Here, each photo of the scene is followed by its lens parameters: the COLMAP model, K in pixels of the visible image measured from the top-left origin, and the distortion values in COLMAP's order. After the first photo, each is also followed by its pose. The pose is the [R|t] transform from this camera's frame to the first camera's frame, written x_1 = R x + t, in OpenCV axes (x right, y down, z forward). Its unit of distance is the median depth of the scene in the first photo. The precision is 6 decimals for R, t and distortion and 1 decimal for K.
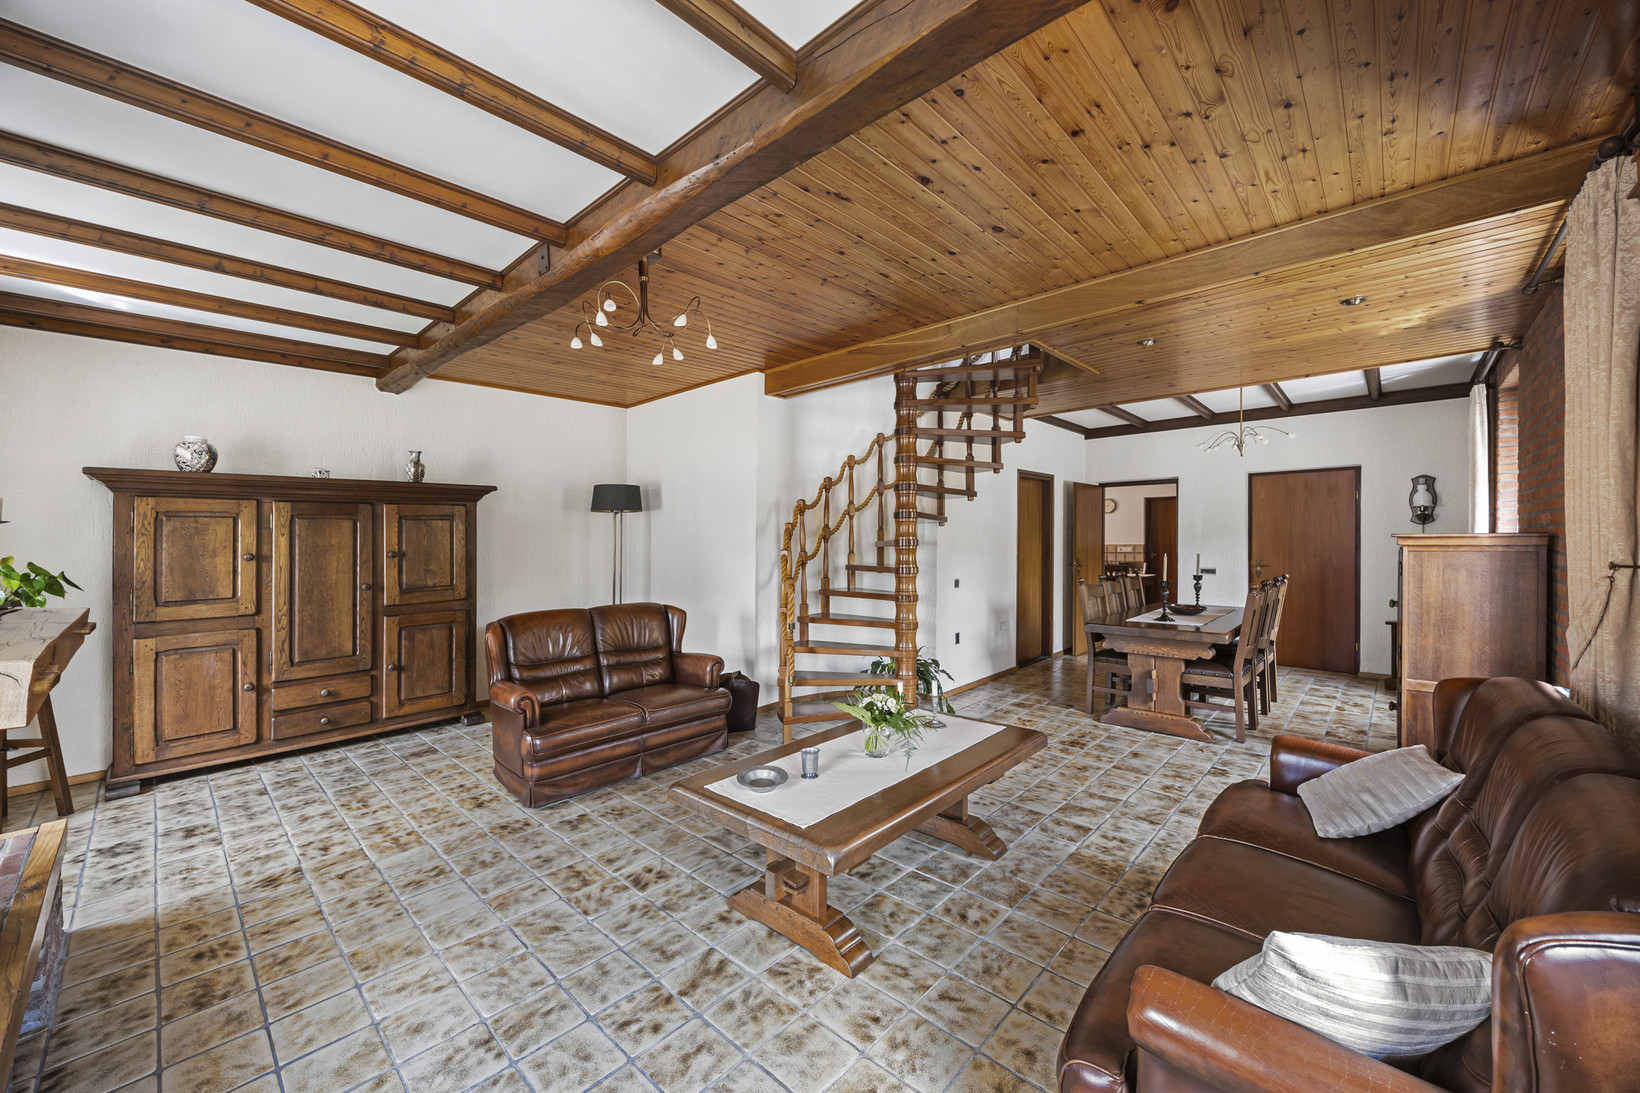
lens RADIAL K [[632.1, 0, 815.2], [0, 632.1, 548.5], [0, 0, 1]] dist [-0.002173, -0.000172]
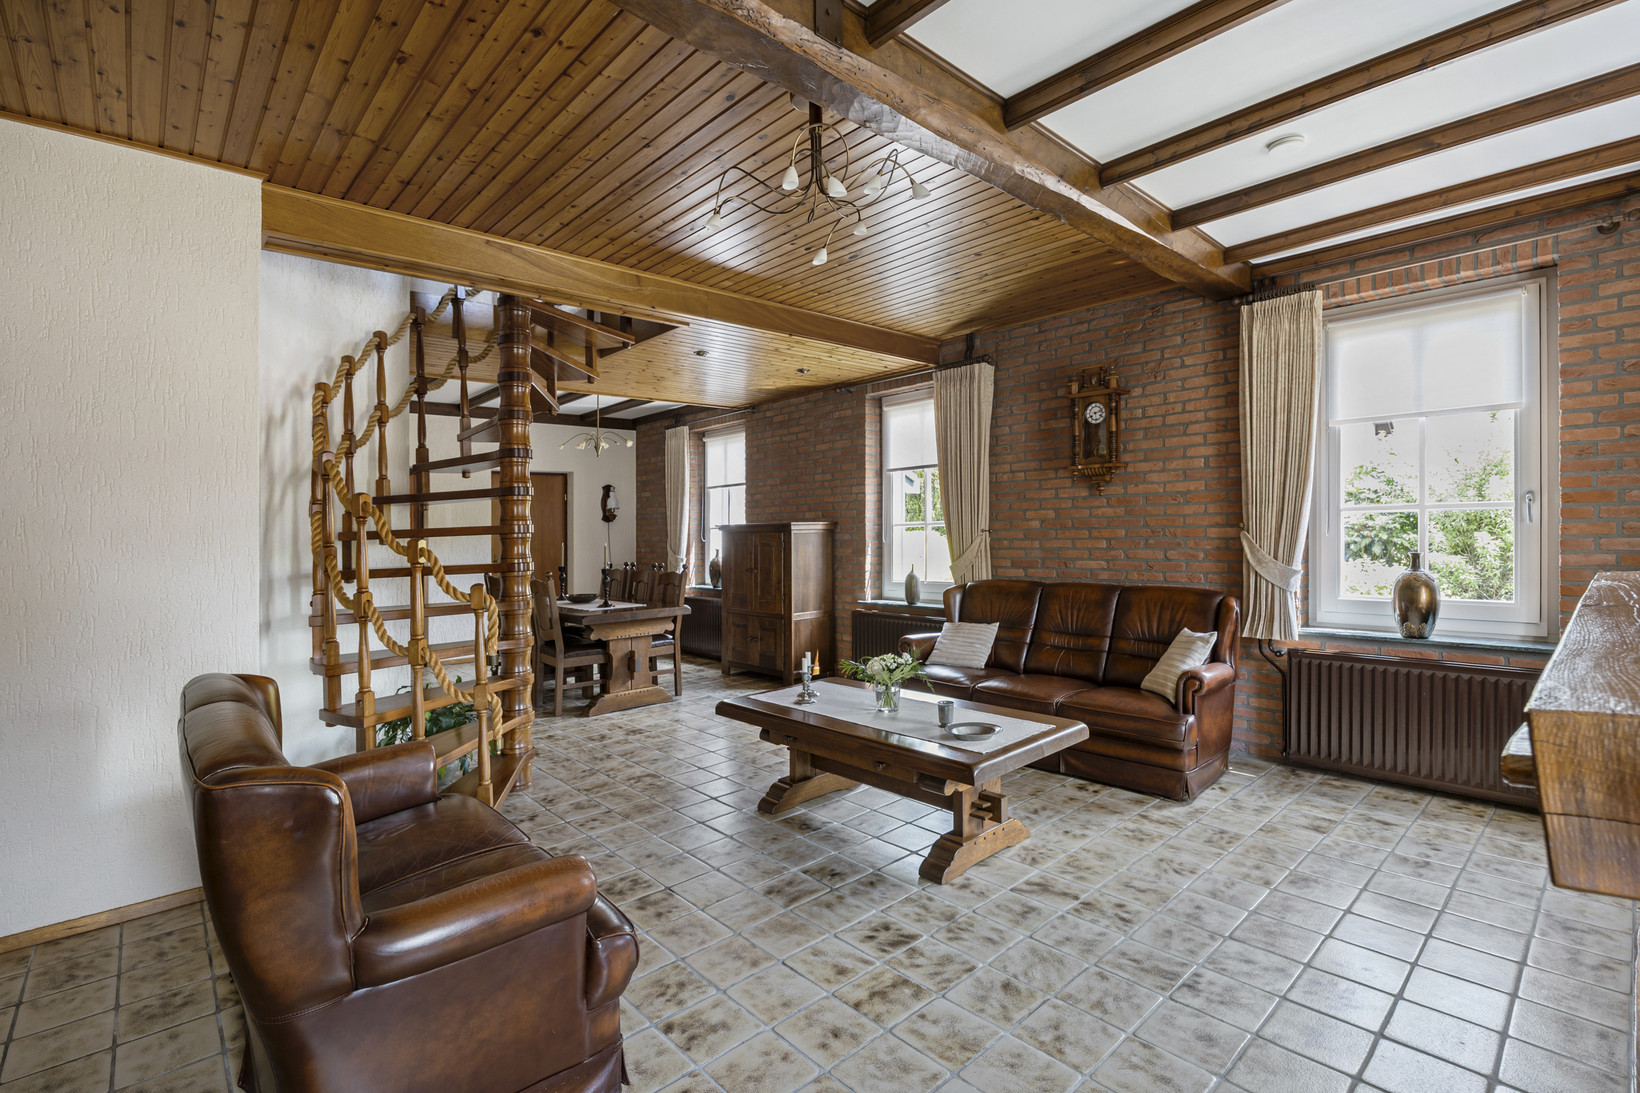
lens RADIAL K [[747.6, 0, 814.9], [0, 747.6, 529.0], [0, 0, 1]] dist [-0.026148, -0.000001]
pose [[0.080996, 0.014301, 0.996612, -0.659020], [0.035793, 0.999210, -0.017248, 0.020523], [-0.996072, 0.037068, 0.080421, 0.556568]]
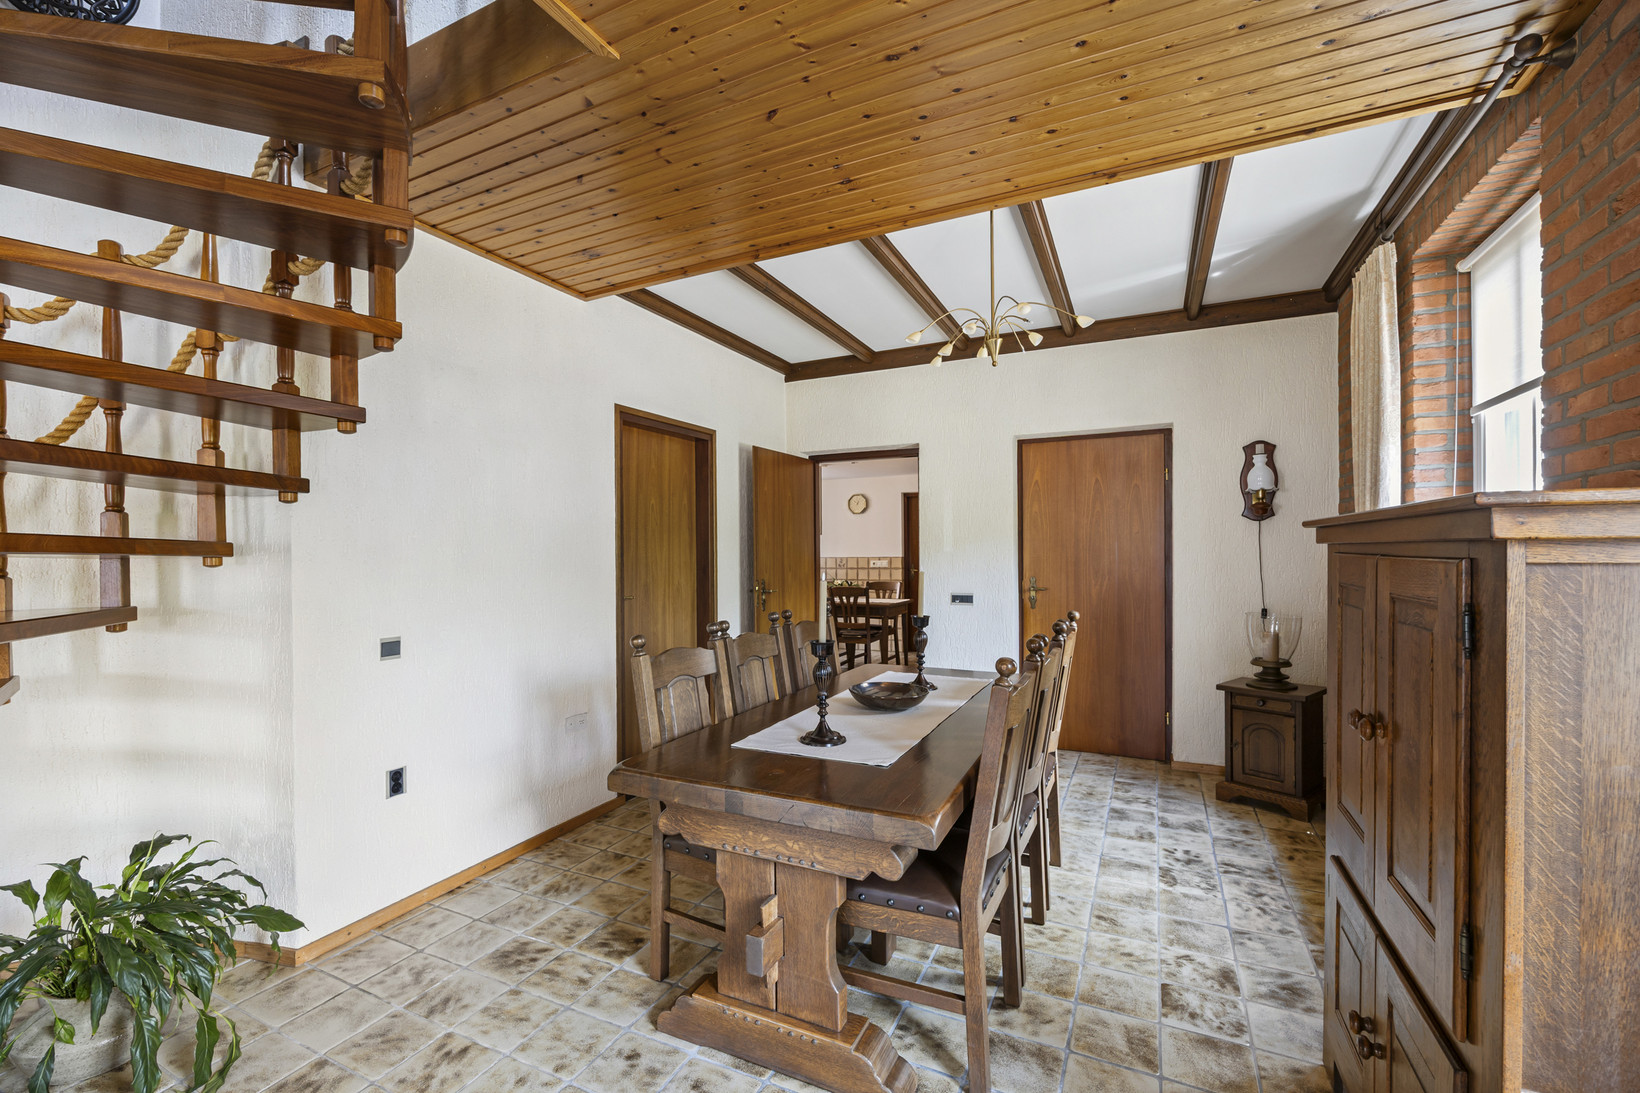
lens RADIAL K [[708.8, 0, 820.0], [0, 708.8, 546.5], [0, 0, 1]] dist [-0.000127, -0.009934]
pose [[0.952876, 0.002833, 0.303346, 0.417398], [0.004533, 0.999712, -0.023576, 0.001801], [-0.303325, 0.023840, 0.952589, 0.572636]]
